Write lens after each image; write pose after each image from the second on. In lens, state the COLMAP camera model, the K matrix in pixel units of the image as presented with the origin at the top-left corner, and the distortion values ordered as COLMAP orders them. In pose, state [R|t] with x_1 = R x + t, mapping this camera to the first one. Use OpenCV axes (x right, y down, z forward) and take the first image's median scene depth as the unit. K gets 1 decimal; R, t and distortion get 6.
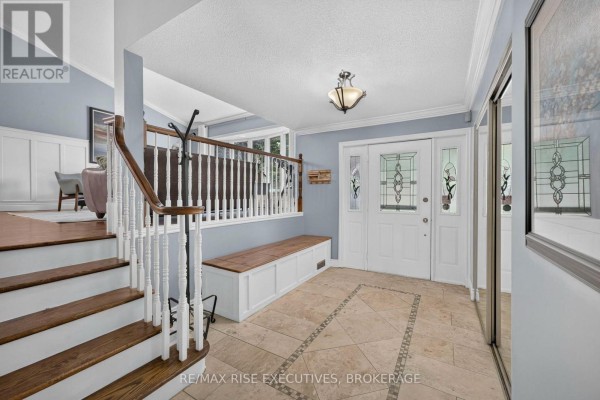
lens RADIAL K [[236.9, 0, 301.9], [0, 236.9, 198.1], [0, 0, 1]] dist [-0.018355, 0.000018]
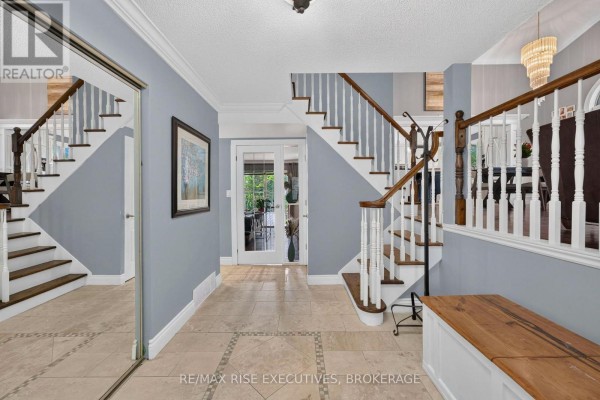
lens RADIAL K [[236.9, 0, 301.0], [0, 236.9, 196.7], [0, 0, 1]] dist [-0.018355, 0.000018]
pose [[-0.860784, 0.005109, -0.508944, 0.557480], [-0.002716, 0.999889, 0.014631, -0.018111], [0.508962, 0.013976, -0.860675, 1.862210]]
